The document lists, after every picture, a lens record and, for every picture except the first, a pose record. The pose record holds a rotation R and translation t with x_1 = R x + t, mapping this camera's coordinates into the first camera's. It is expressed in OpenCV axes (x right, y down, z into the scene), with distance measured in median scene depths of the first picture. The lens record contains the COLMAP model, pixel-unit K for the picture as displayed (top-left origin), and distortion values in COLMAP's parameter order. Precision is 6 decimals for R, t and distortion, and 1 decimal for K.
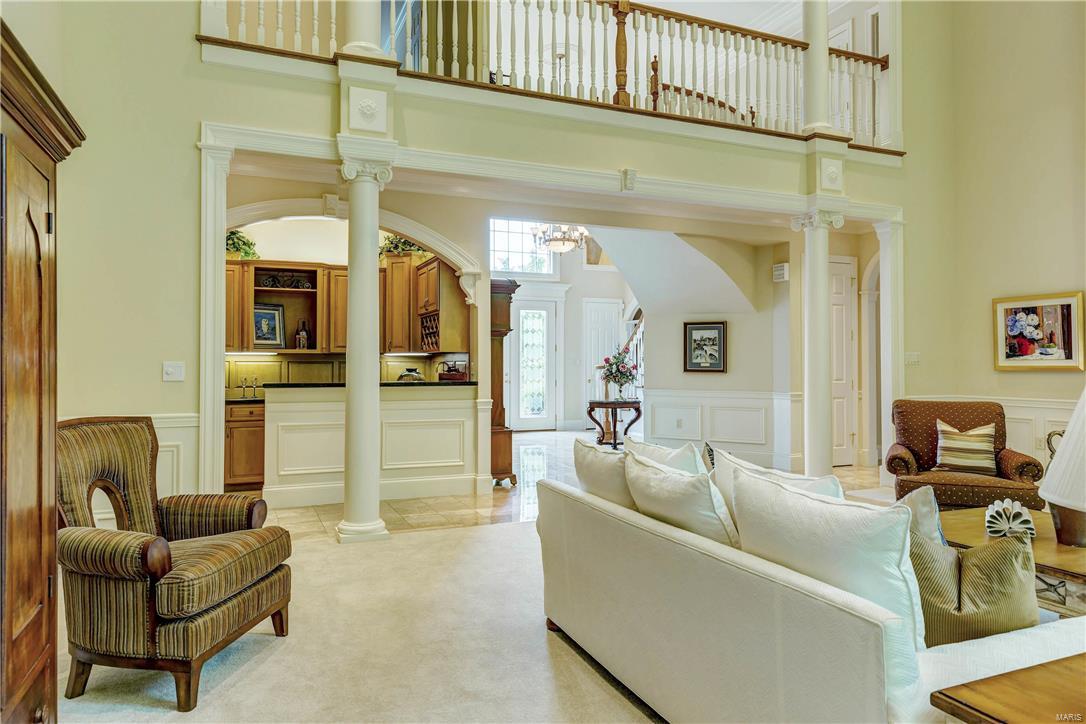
lens RADIAL K [[751.4, 0, 543.7], [0, 751.4, 362.0], [0, 0, 1]] dist [0.024175, -0.001496]
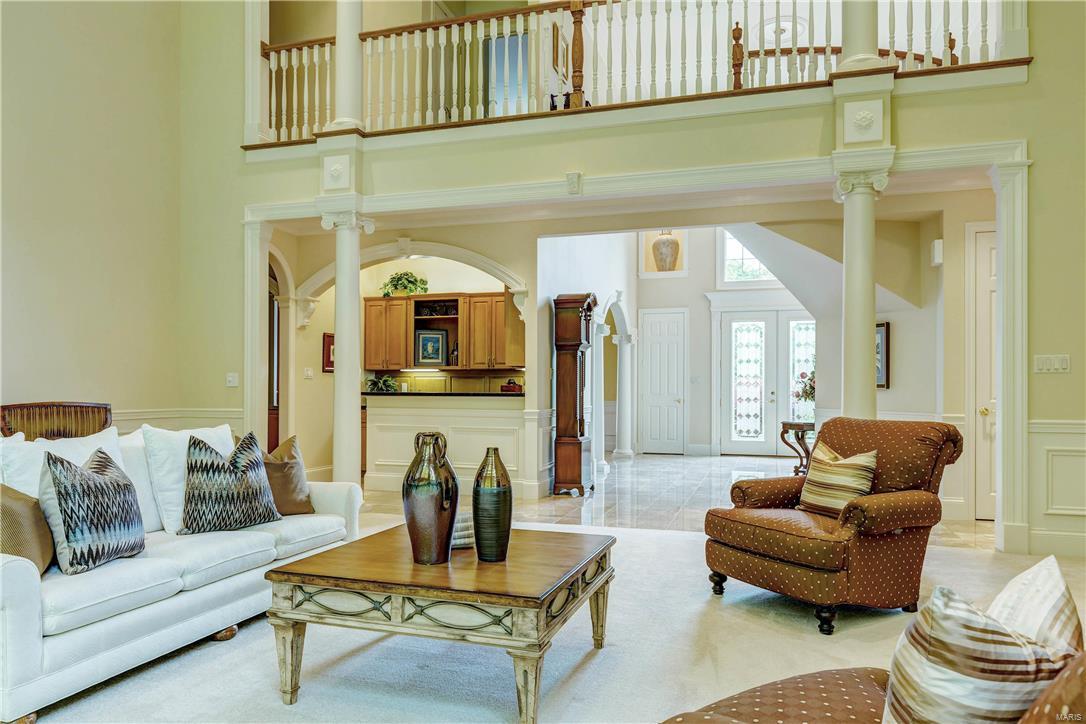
lens RADIAL K [[733.9, 0, 543.8], [0, 733.9, 365.2], [0, 0, 1]] dist [0.000850, 0.003688]
pose [[0.741563, -0.014594, -0.670724, 0.576516], [-0.002404, 0.999699, -0.024411, 0.010478], [0.670879, 0.019714, 0.741305, 0.232151]]
